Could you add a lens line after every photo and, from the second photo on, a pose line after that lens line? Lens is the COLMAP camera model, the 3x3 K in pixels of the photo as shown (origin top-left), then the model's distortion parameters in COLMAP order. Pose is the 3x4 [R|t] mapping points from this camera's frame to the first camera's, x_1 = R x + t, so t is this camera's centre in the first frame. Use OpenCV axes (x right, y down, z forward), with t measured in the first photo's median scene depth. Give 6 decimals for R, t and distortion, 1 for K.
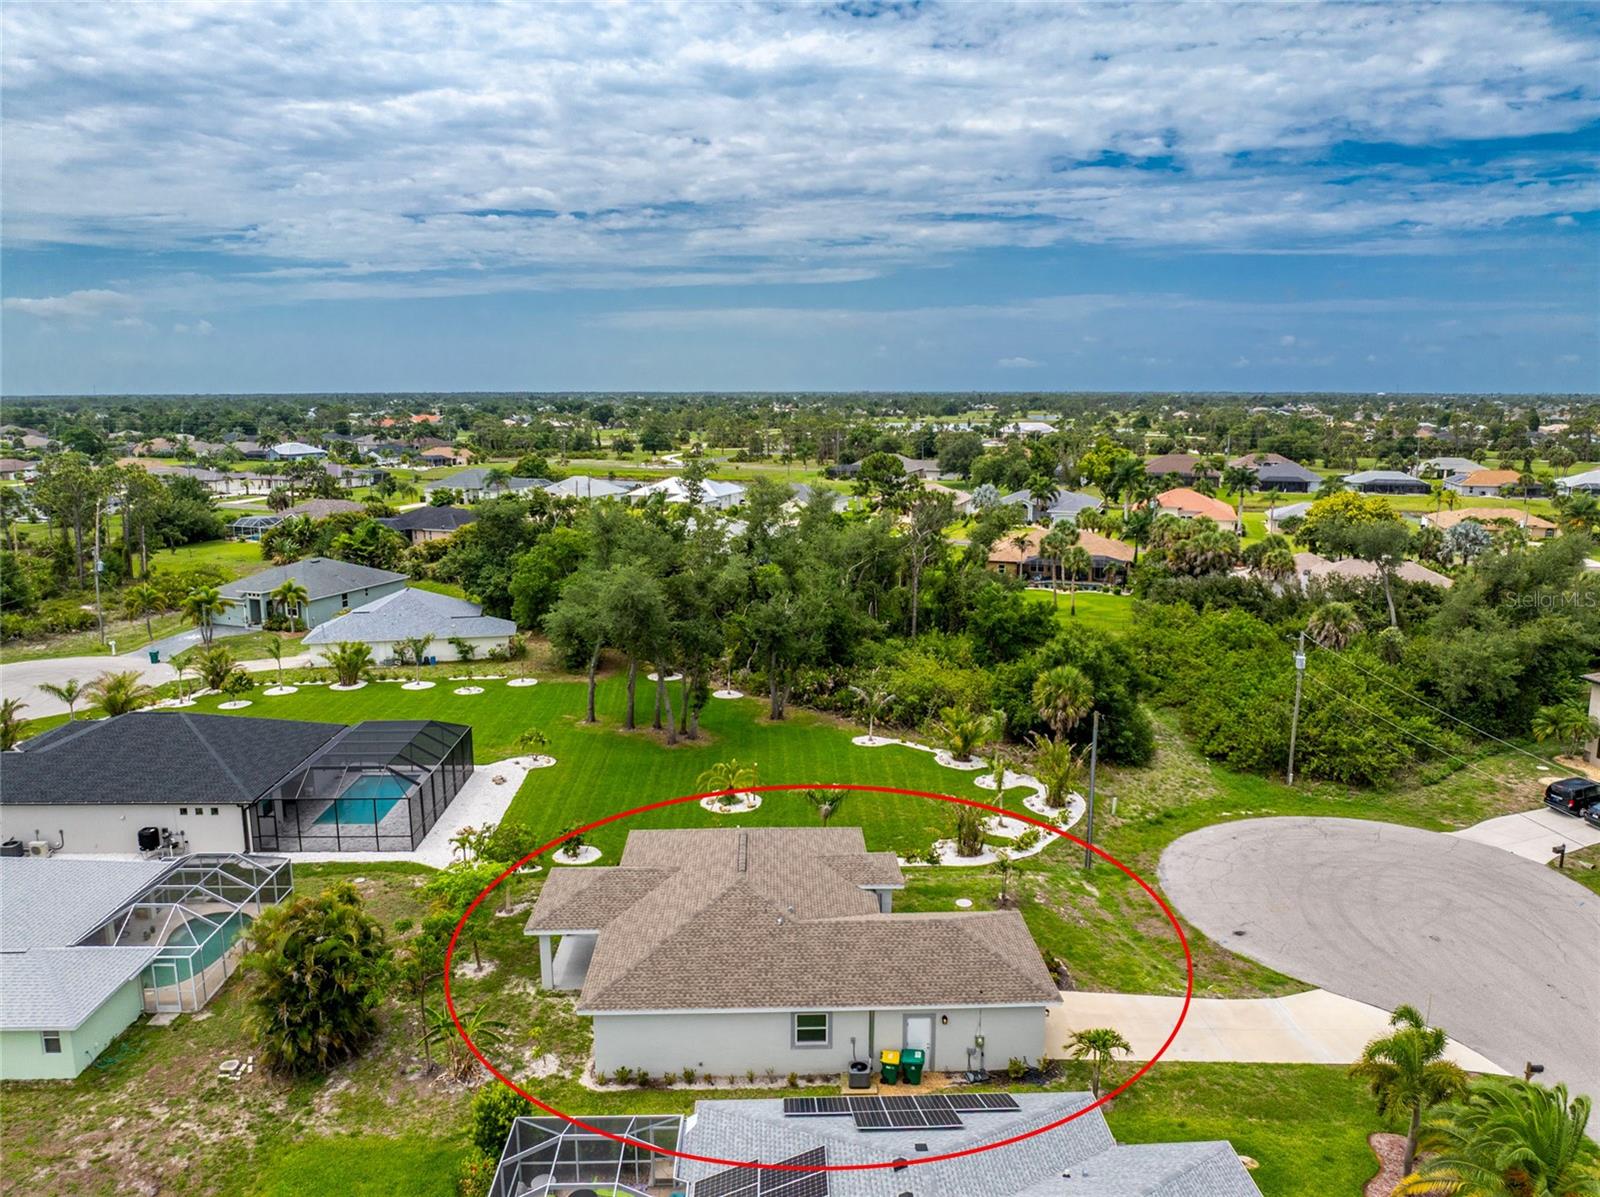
lens RADIAL K [[1126.0, 0, 799.8], [0, 1126.0, 598.8], [0, 0, 1]] dist [-0.056909, 0.030992]
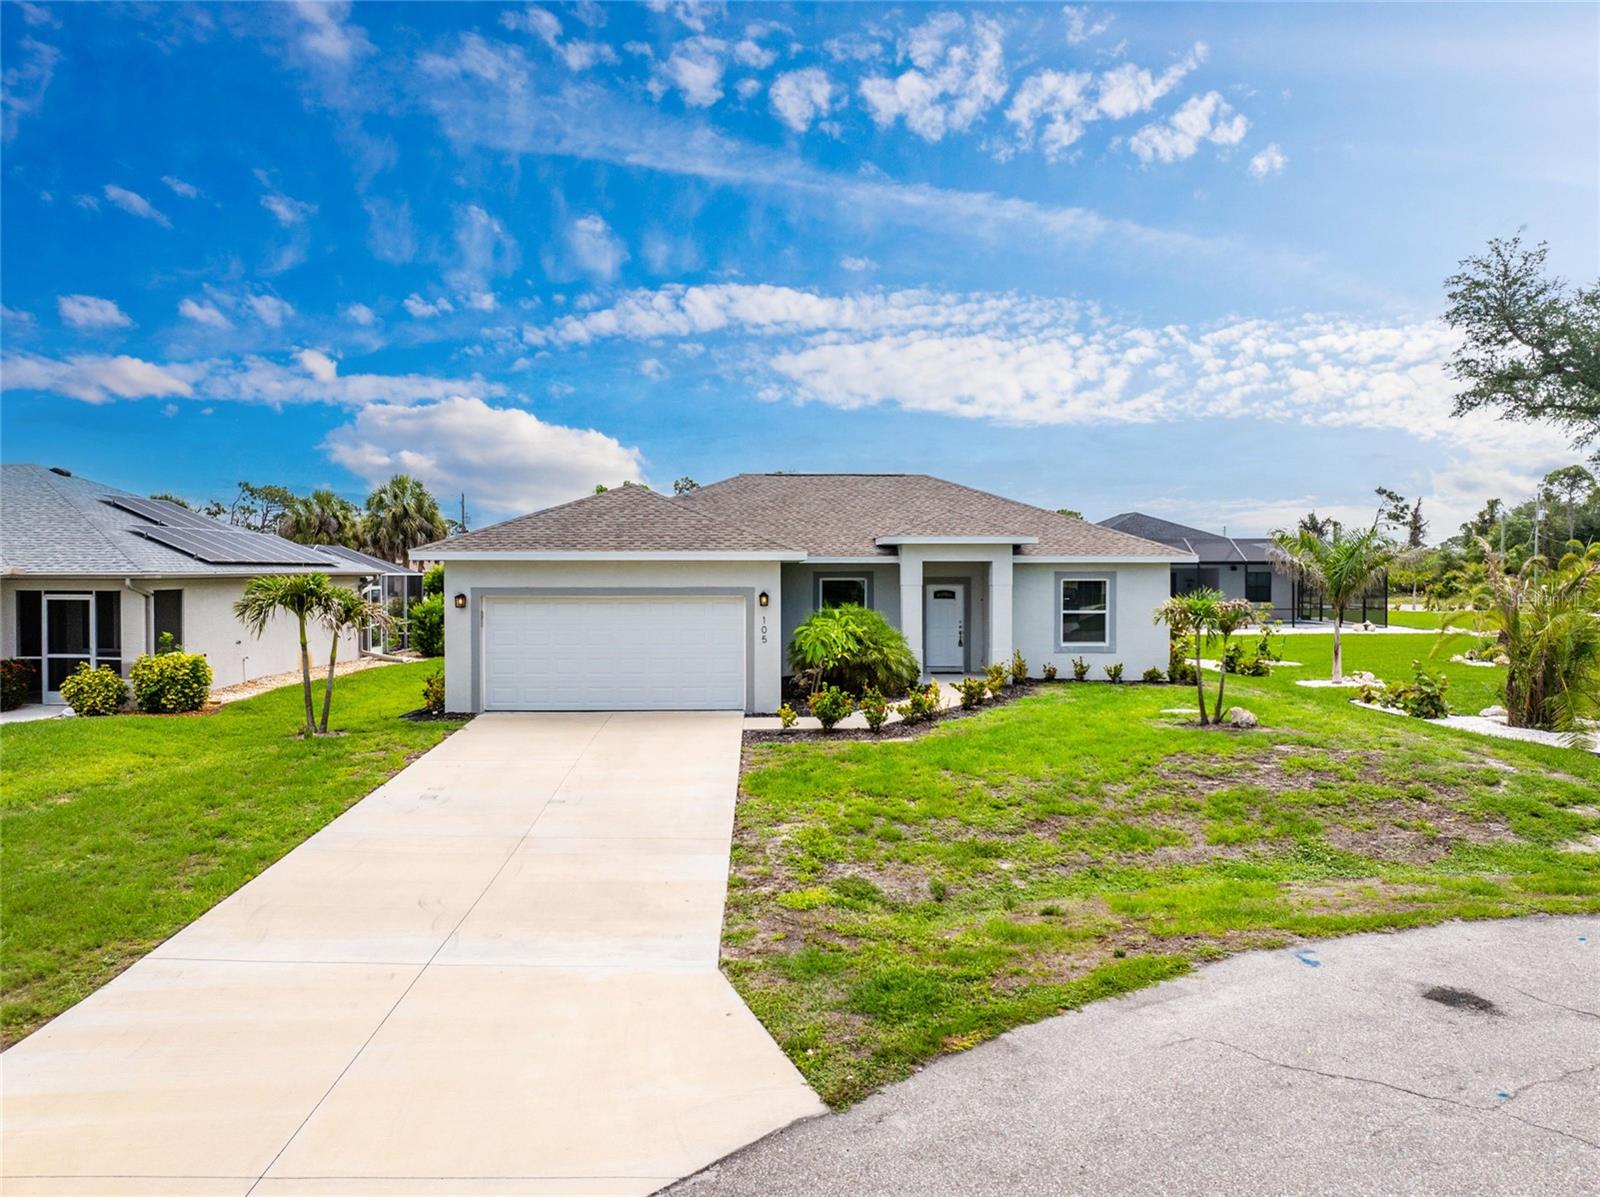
lens RADIAL K [[1136.6, 0, 800.4], [0, 1136.6, 594.9], [0, 0, 1]] dist [-0.040855, 0.001123]
pose [[-0.001270, 0.027322, -0.999626, 0.480708], [-0.181291, 0.983056, 0.027099, 0.216950], [0.983429, 0.181258, 0.003705, 0.761556]]
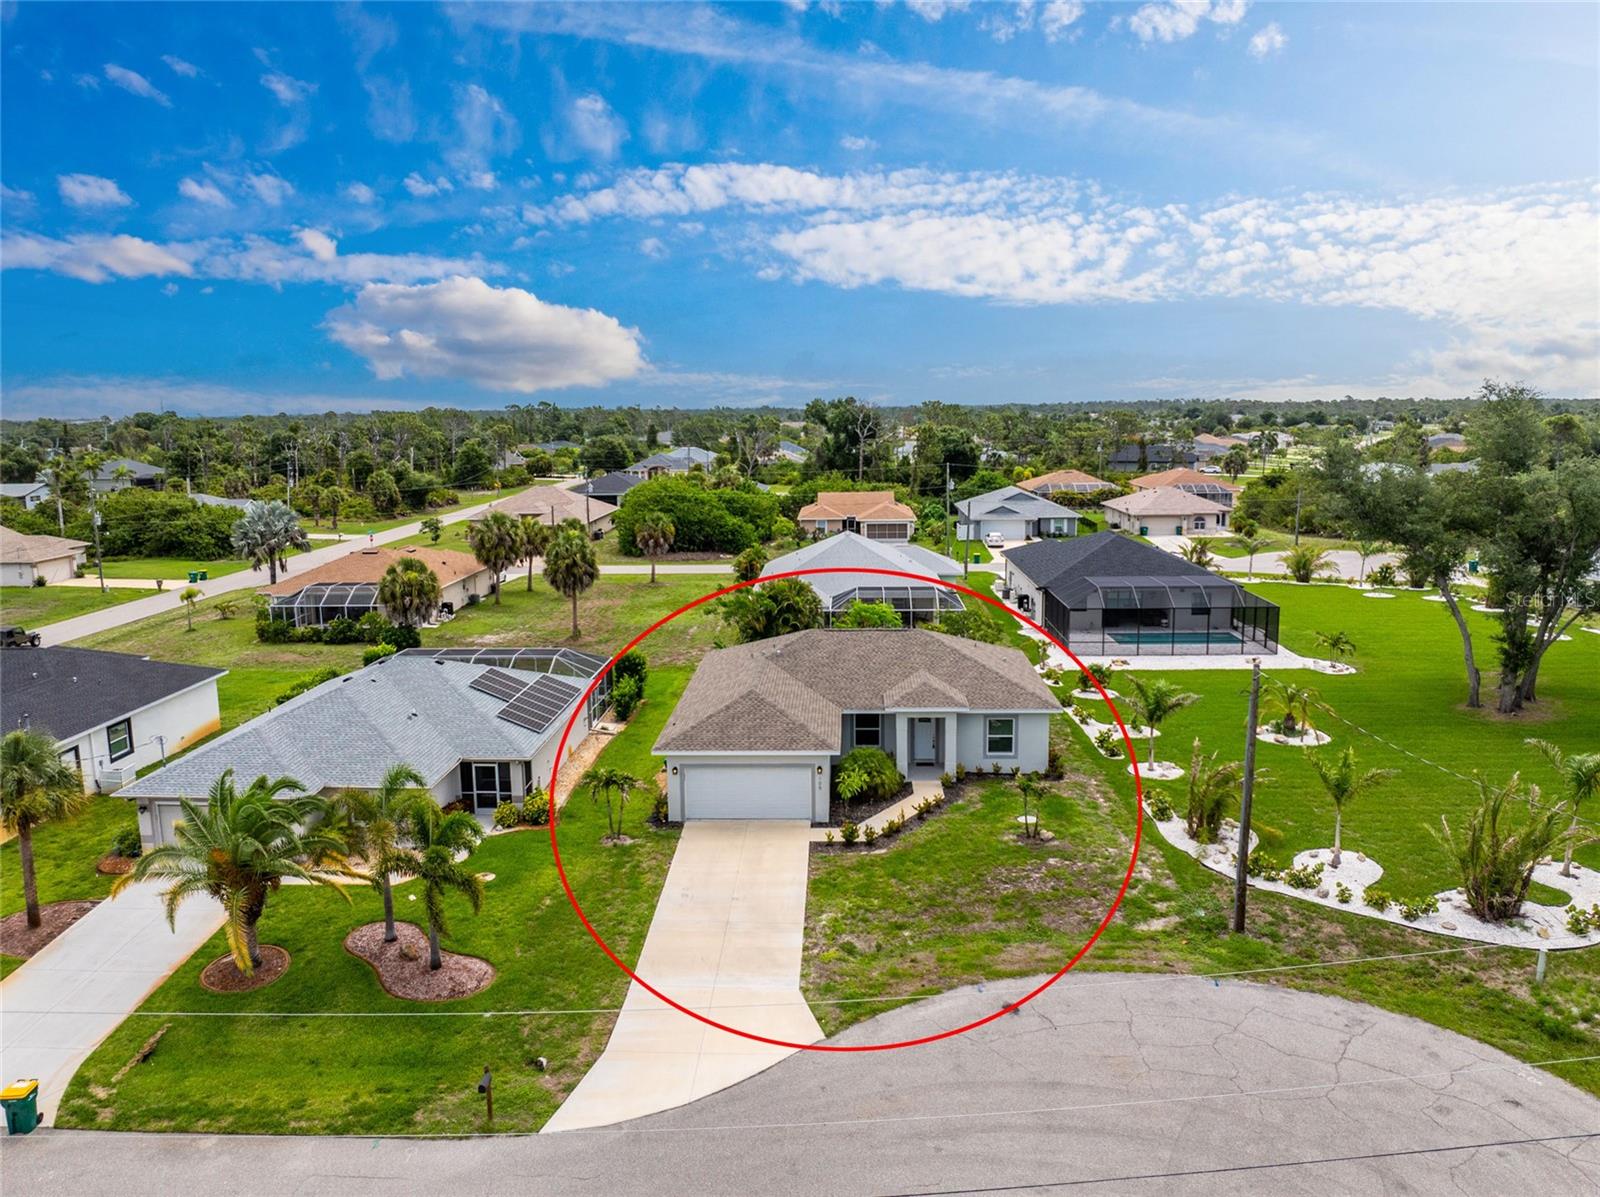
lens RADIAL K [[1126.0, 0, 799.8], [0, 1126.0, 598.8], [0, 0, 1]] dist [-0.056909, 0.030992]
pose [[-0.070458, 0.170225, -0.982883, 0.806354], [-0.166951, 0.969421, 0.179861, 0.004229], [0.983445, 0.176766, -0.039884, 0.749228]]
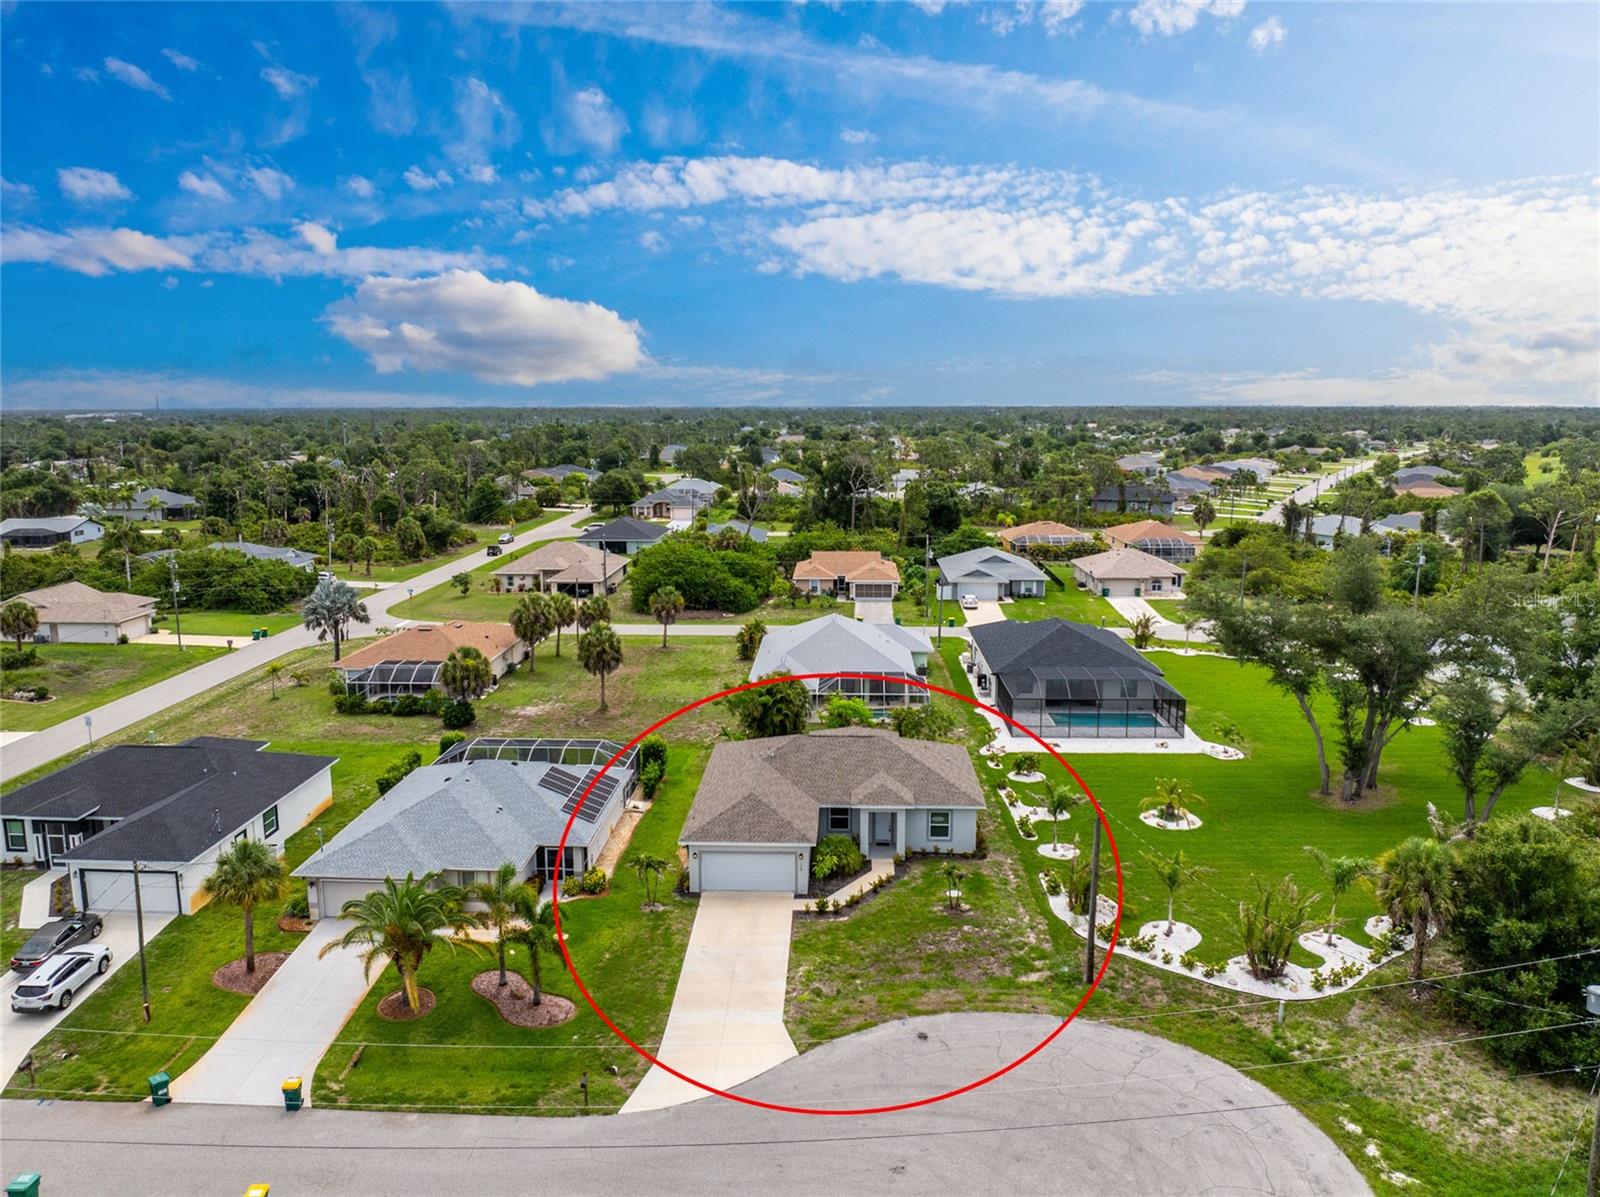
lens RADIAL K [[1136.6, 0, 800.4], [0, 1136.6, 594.9], [0, 0, 1]] dist [-0.040855, 0.001123]
pose [[-0.070358, 0.165291, -0.983732, 1.046936], [-0.177658, 0.968333, 0.175409, -0.152177], [0.981574, 0.187109, -0.038765, 0.747562]]
